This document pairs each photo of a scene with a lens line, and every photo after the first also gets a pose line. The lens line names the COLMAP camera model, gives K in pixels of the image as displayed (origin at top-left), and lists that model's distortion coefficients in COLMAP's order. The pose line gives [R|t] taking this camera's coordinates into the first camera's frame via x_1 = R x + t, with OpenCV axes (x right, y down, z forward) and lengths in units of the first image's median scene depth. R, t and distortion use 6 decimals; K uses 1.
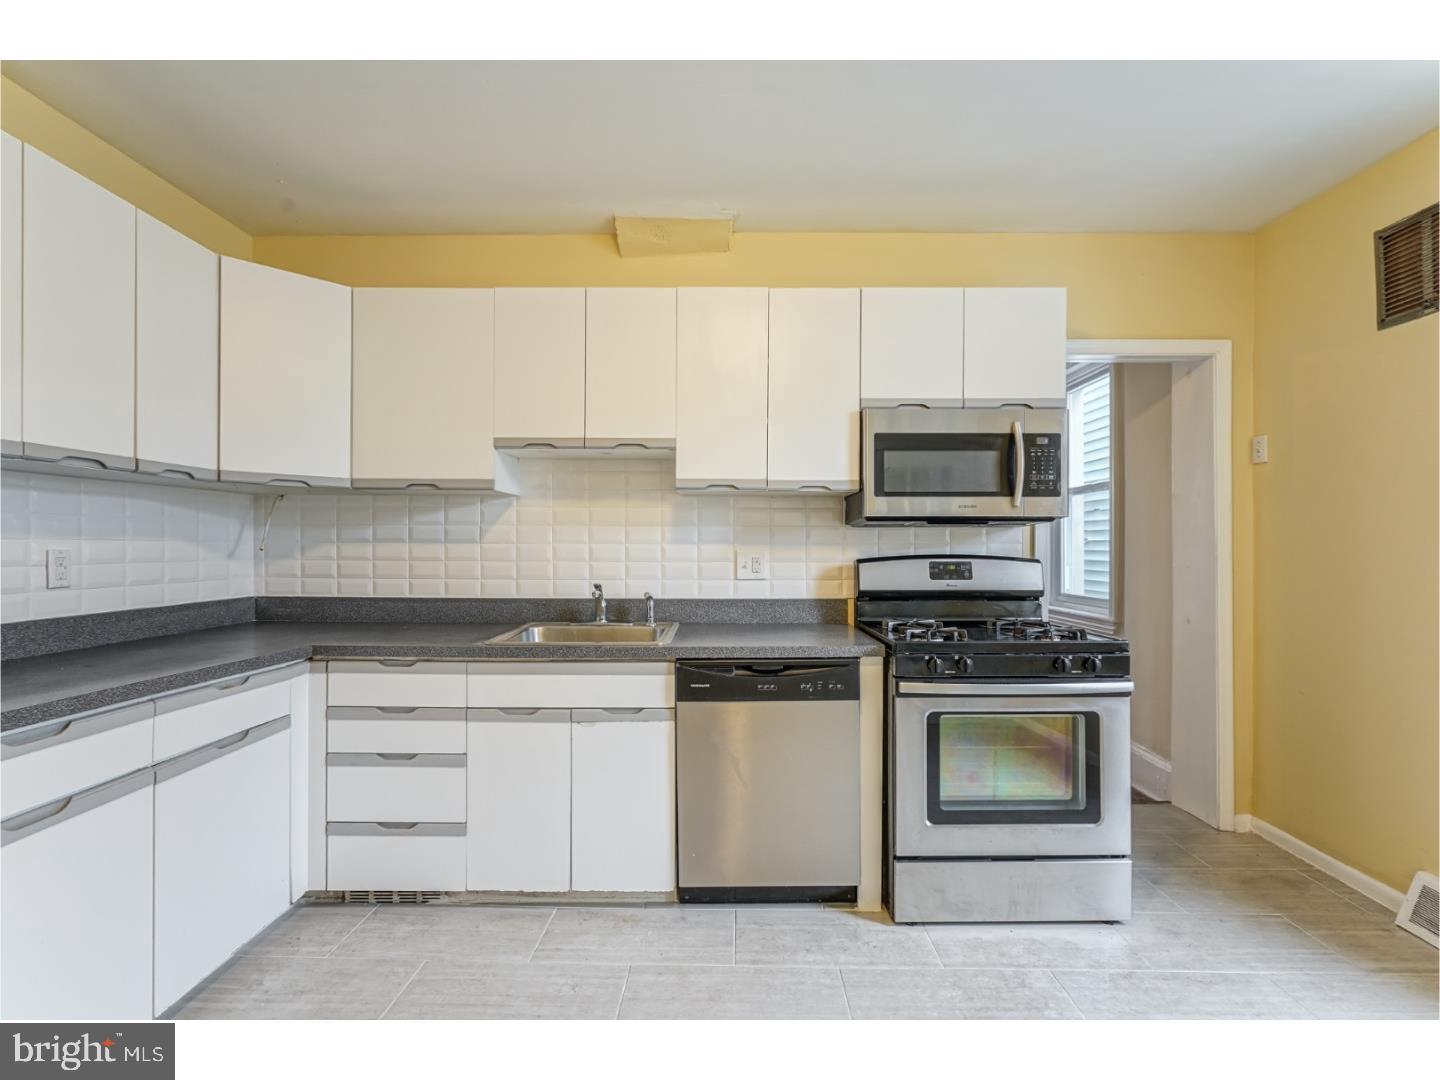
lens RADIAL K [[657.8, 0, 729.3], [0, 657.8, 543.3], [0, 0, 1]] dist [-0.005188, 0.002417]
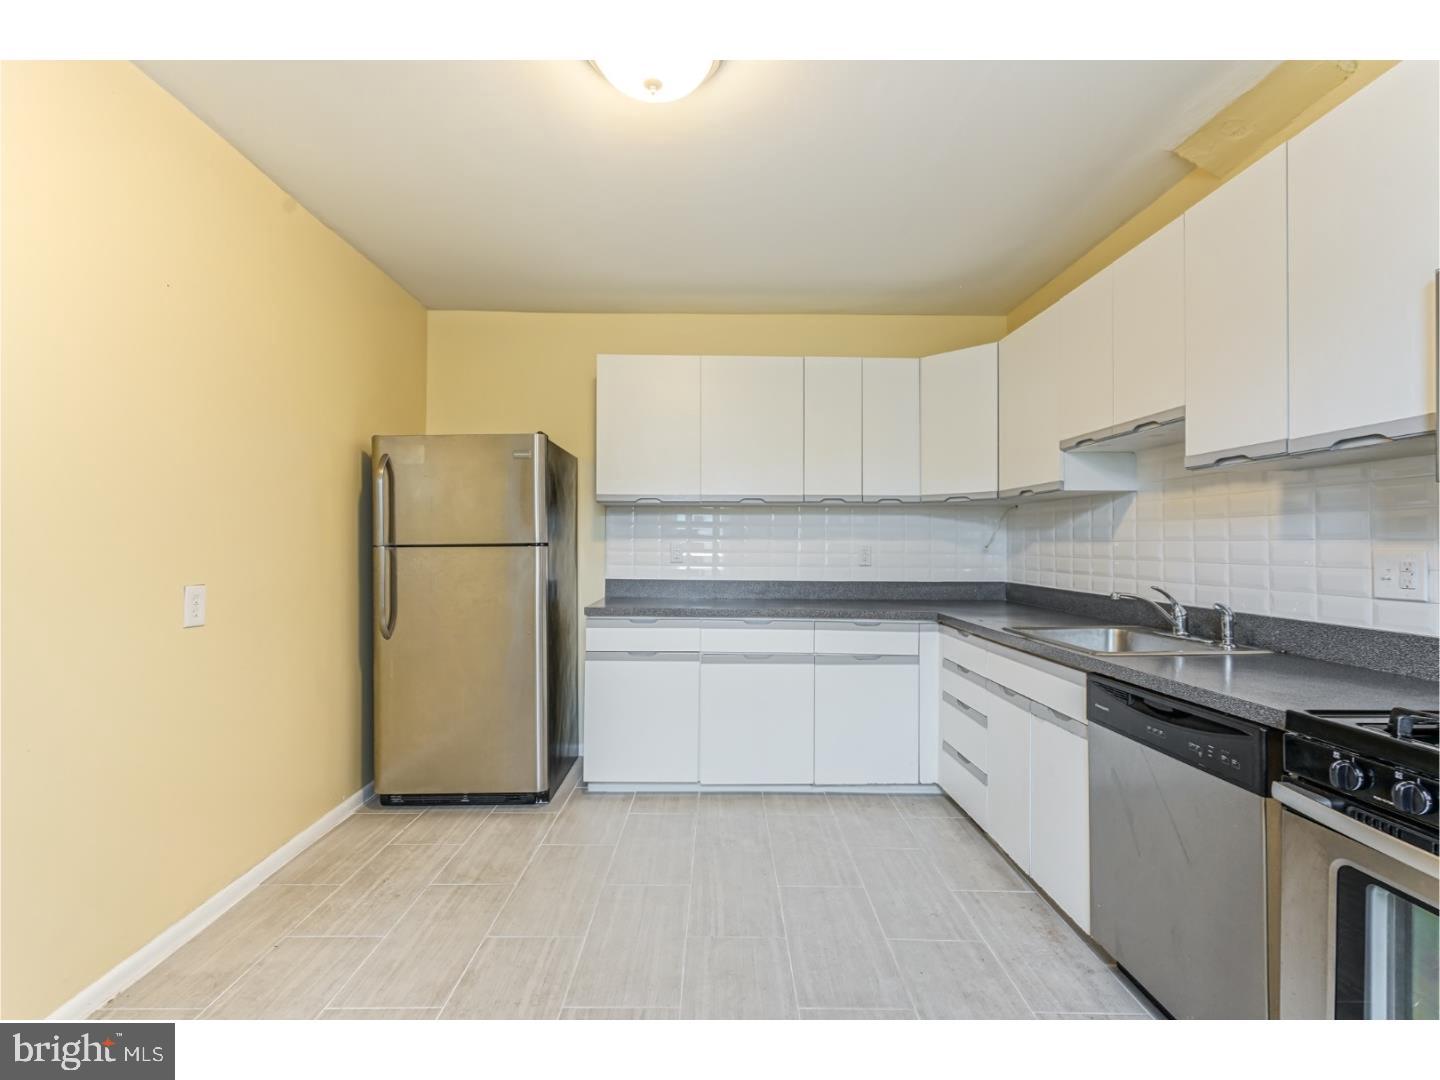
lens RADIAL K [[657.8, 0, 719.0], [0, 657.8, 541.1], [0, 0, 1]] dist [-0.005188, 0.002417]
pose [[0.016998, -0.006950, -0.999831, 0.704344], [-0.002307, 0.999973, -0.006991, 0.009138], [0.999853, 0.002425, 0.016981, 0.440638]]
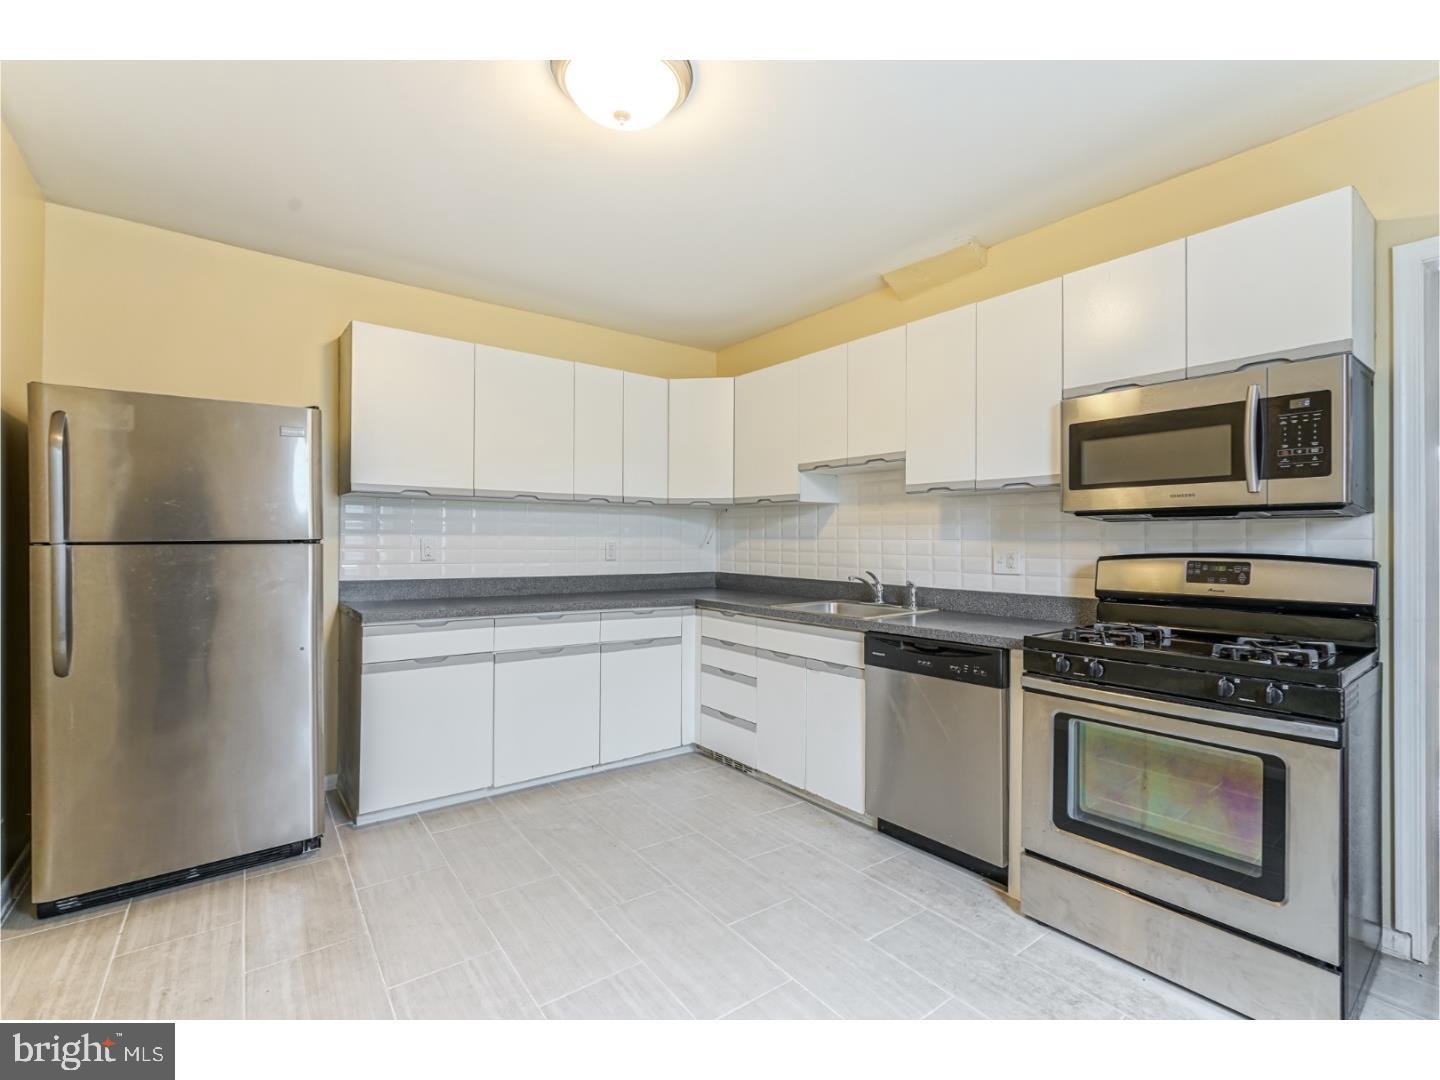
lens RADIAL K [[657.8, 0, 724.7], [0, 657.8, 538.4], [0, 0, 1]] dist [-0.005188, 0.002417]
pose [[0.612010, -0.001468, -0.790849, 0.673034], [-0.003412, 0.999984, -0.004496, 0.005325], [0.790843, 0.005450, 0.611995, 0.013187]]
